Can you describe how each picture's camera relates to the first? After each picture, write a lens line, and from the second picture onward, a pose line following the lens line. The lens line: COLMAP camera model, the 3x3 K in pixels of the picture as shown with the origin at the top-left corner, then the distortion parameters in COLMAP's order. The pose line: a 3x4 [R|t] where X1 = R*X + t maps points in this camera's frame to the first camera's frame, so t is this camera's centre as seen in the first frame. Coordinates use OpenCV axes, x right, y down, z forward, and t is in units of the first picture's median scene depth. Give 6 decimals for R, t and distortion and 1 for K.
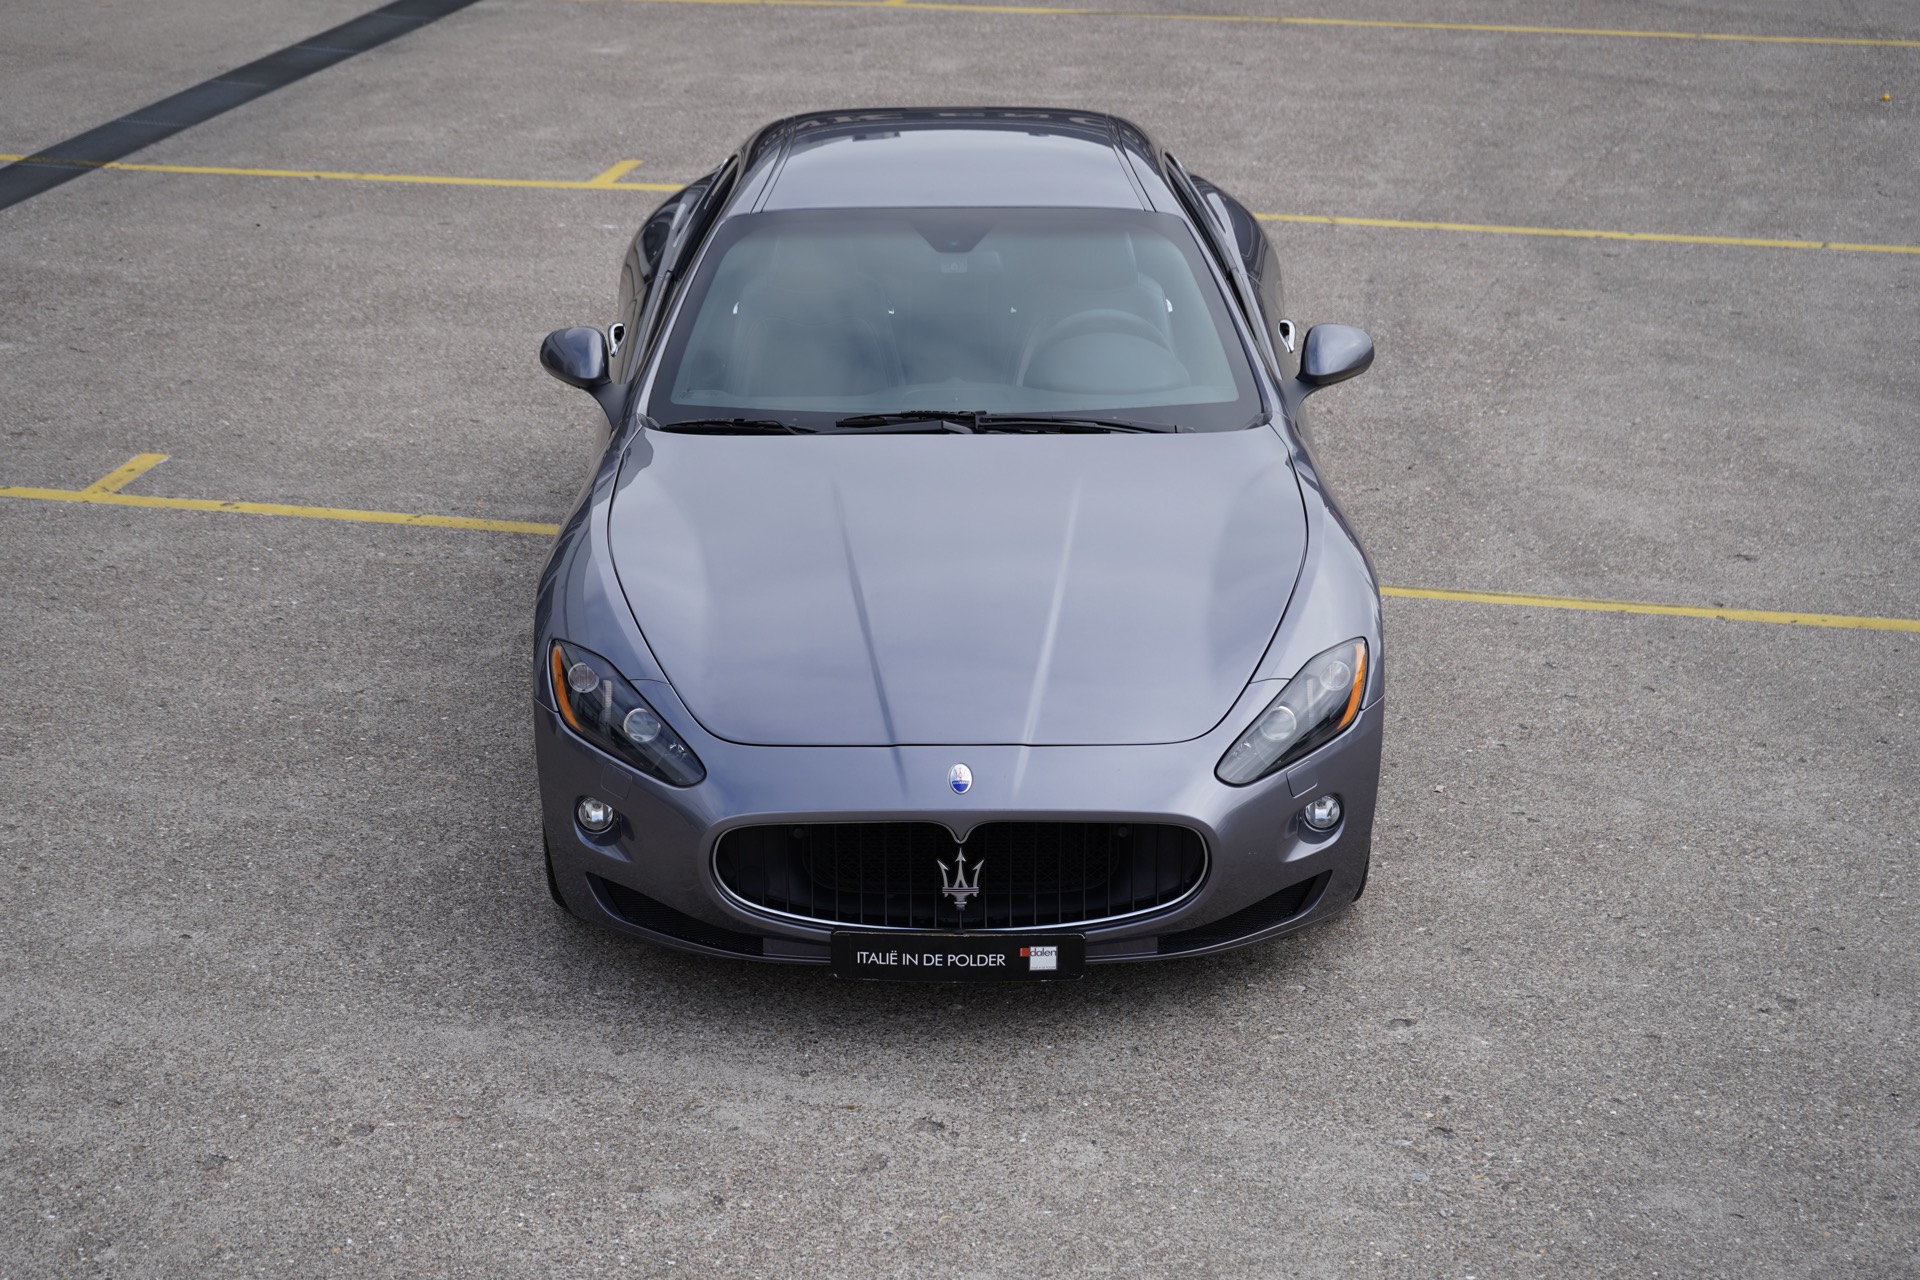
lens RADIAL K [[3873.0, 0, 959.4], [0, 3873.0, 637.7], [0, 0, 1]] dist [-0.064419, 0.000000]
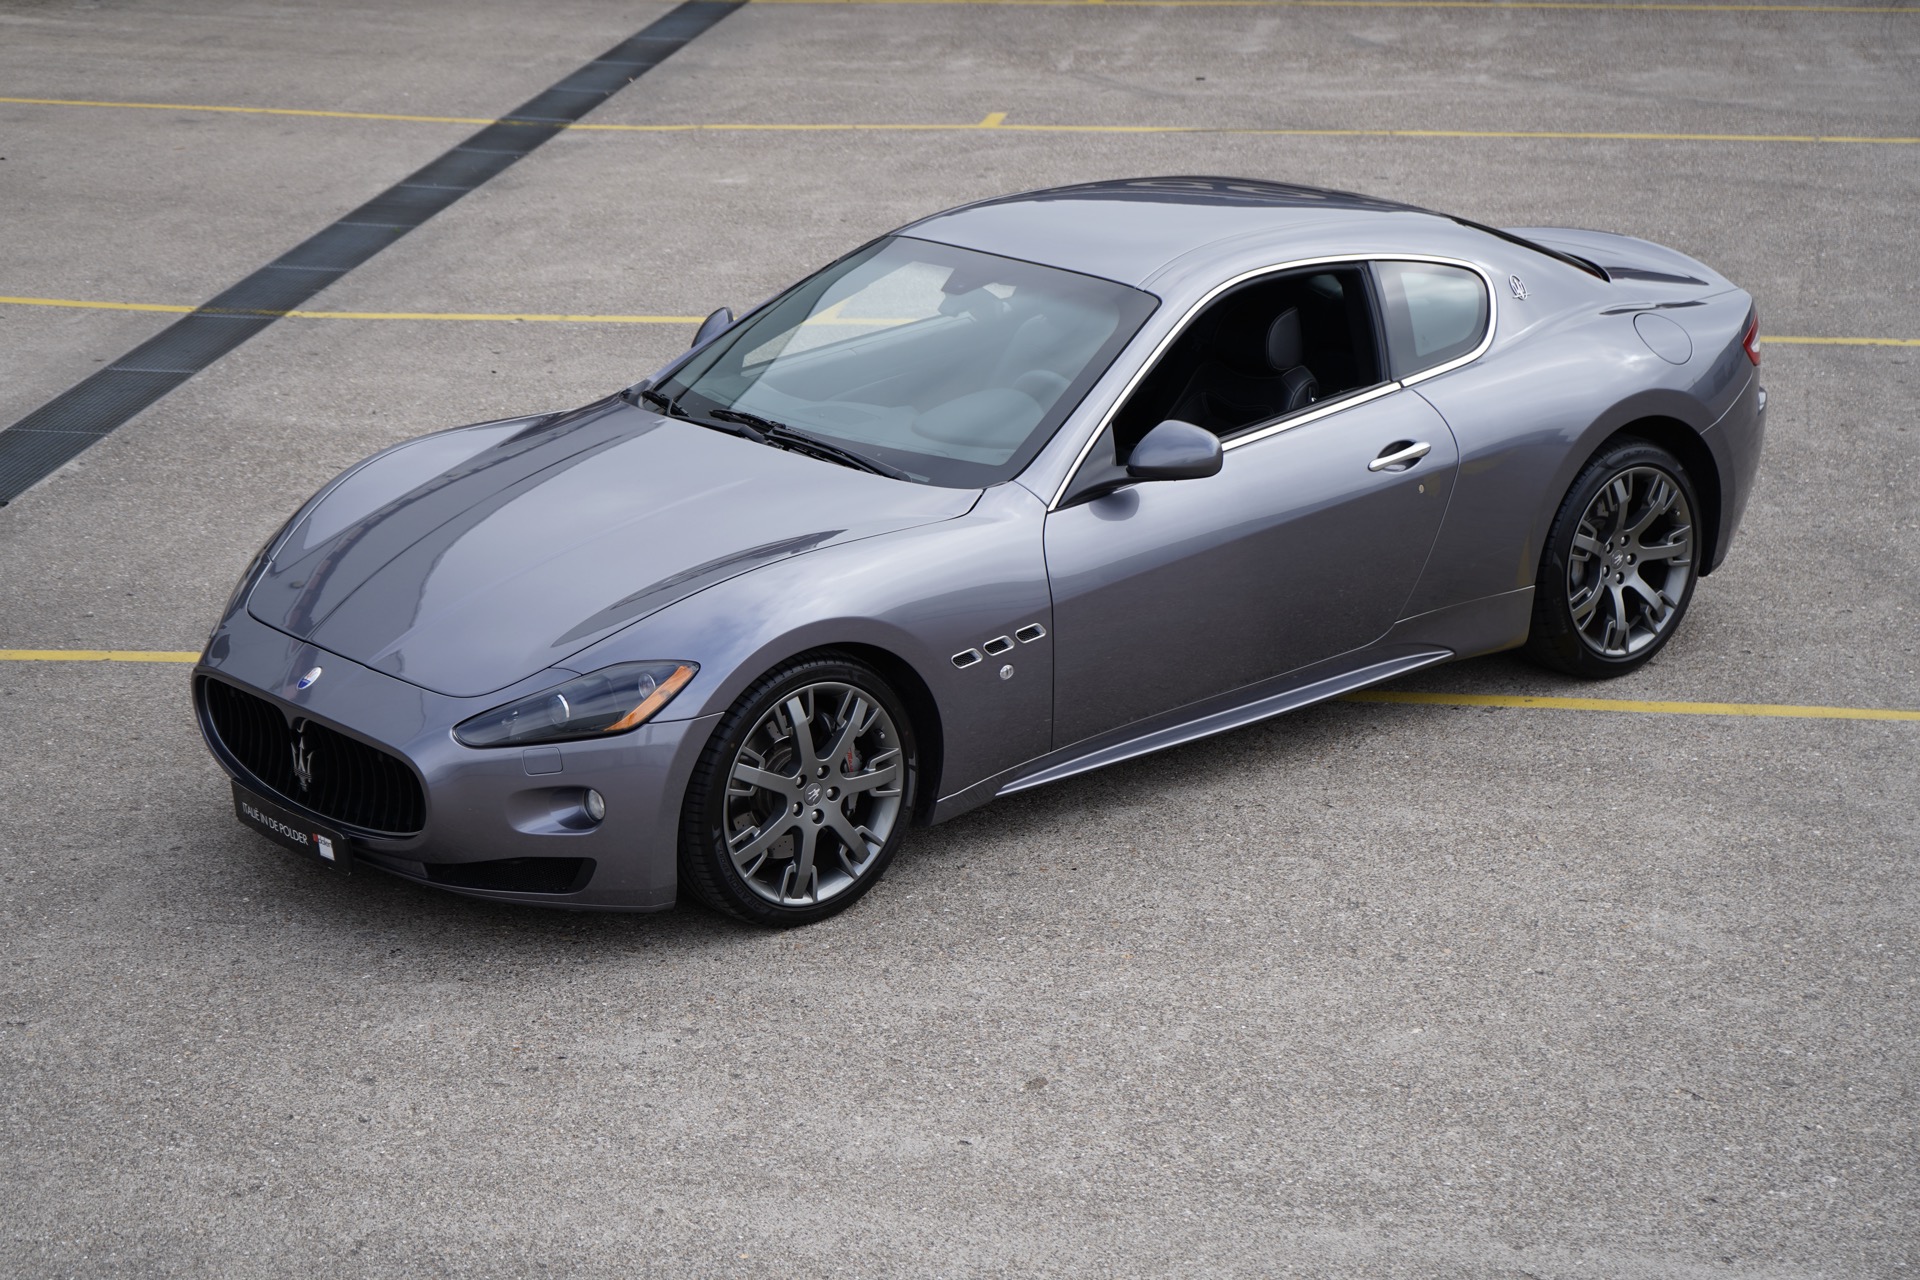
lens RADIAL K [[3873.0, 0, 960.9], [0, 3873.0, 641.9], [0, 0, 1]] dist [-0.064419, 0.000000]
pose [[0.995509, -0.036199, 0.087469, -0.143549], [0.038657, 0.998899, -0.026571, -0.009495], [-0.086411, 0.029833, 0.995813, 0.035182]]
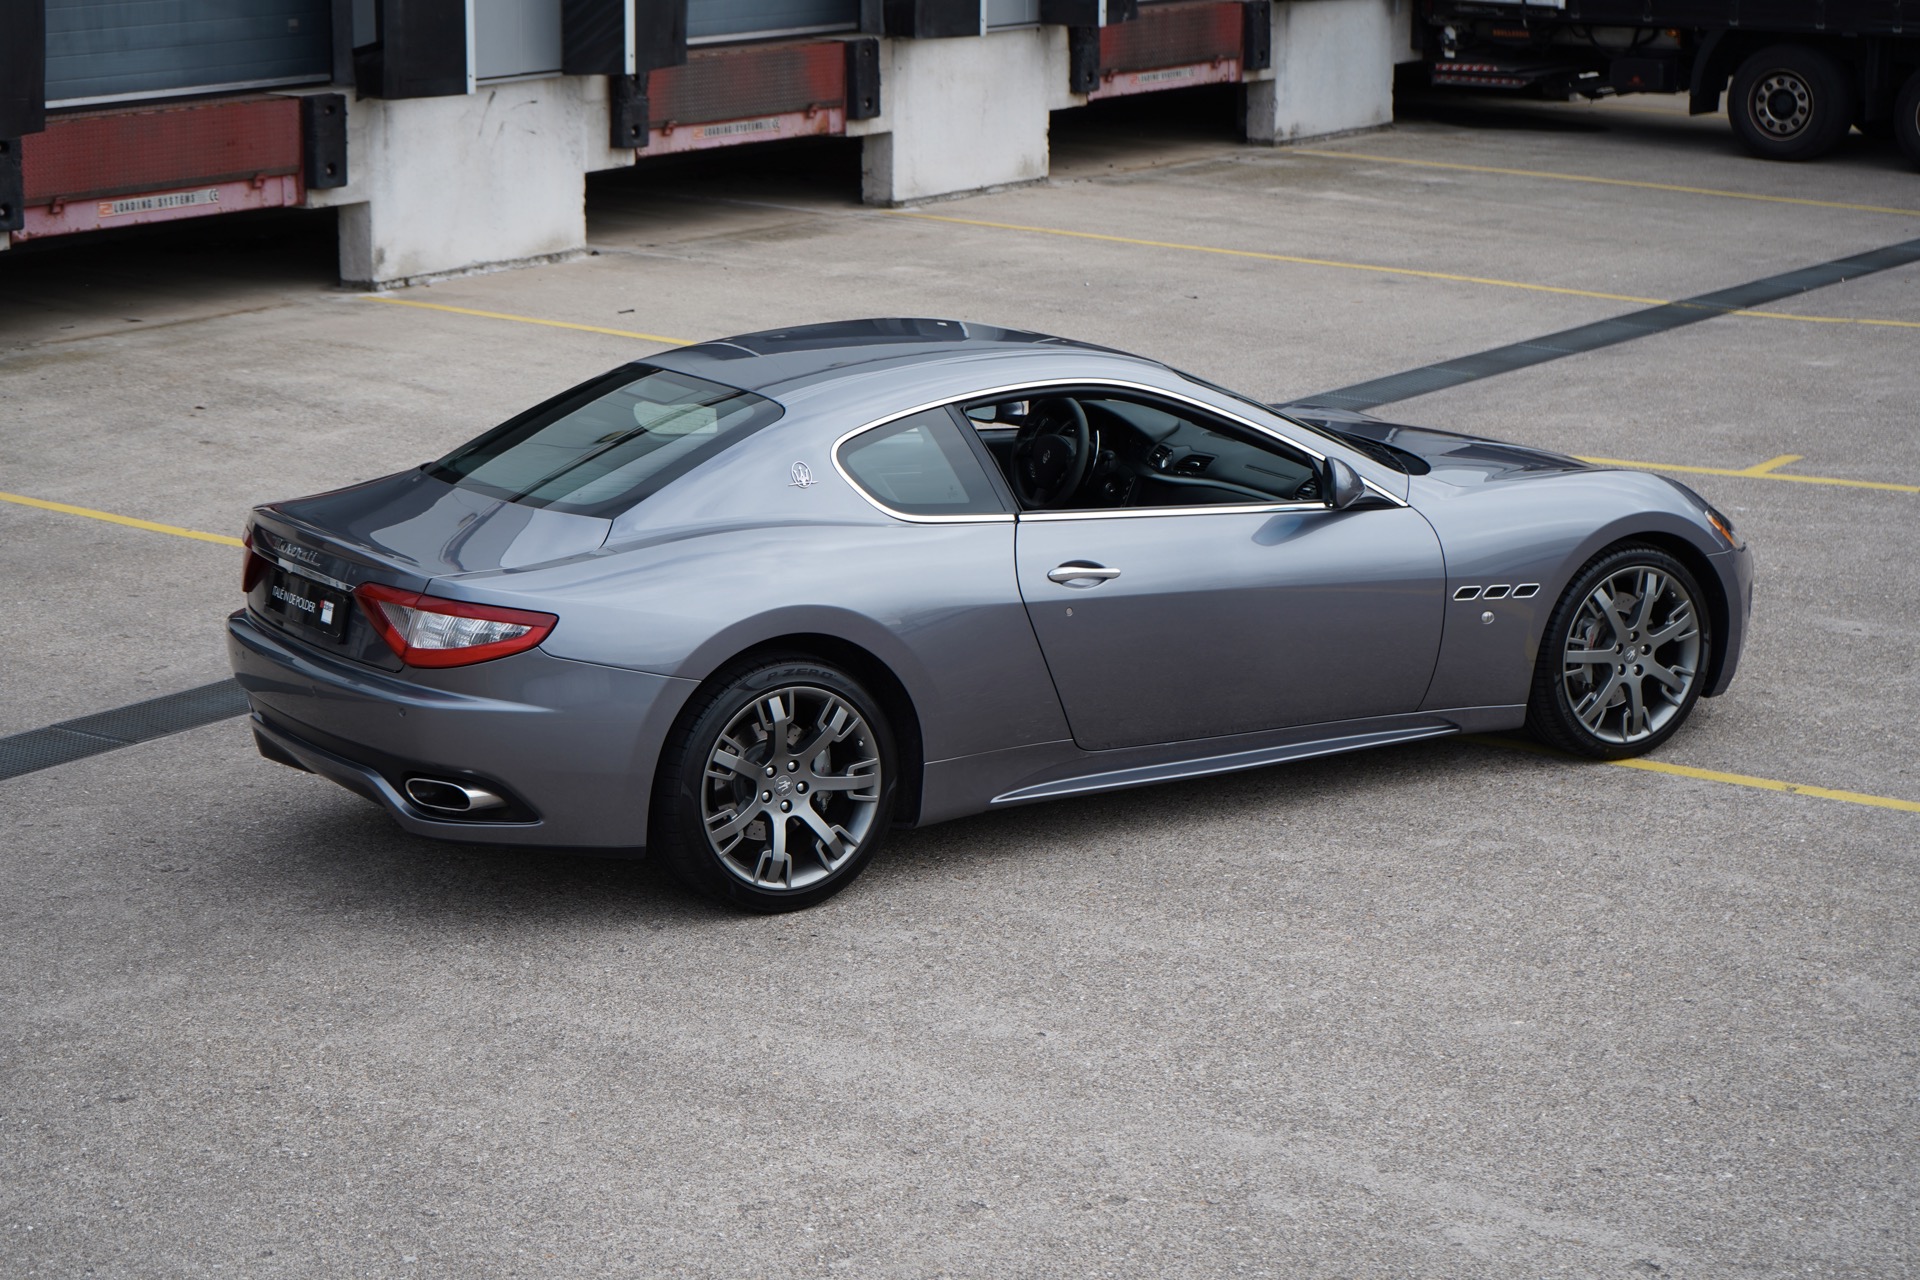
lens RADIAL K [[3873.0, 0, 961.0], [0, 3873.0, 640.7], [0, 0, 1]] dist [-0.064419, 0.000000]
pose [[0.929541, 0.075356, -0.360937, 0.082105], [-0.111100, 0.990641, -0.079295, 0.029302], [0.351584, 0.113808, 0.929213, -0.010577]]
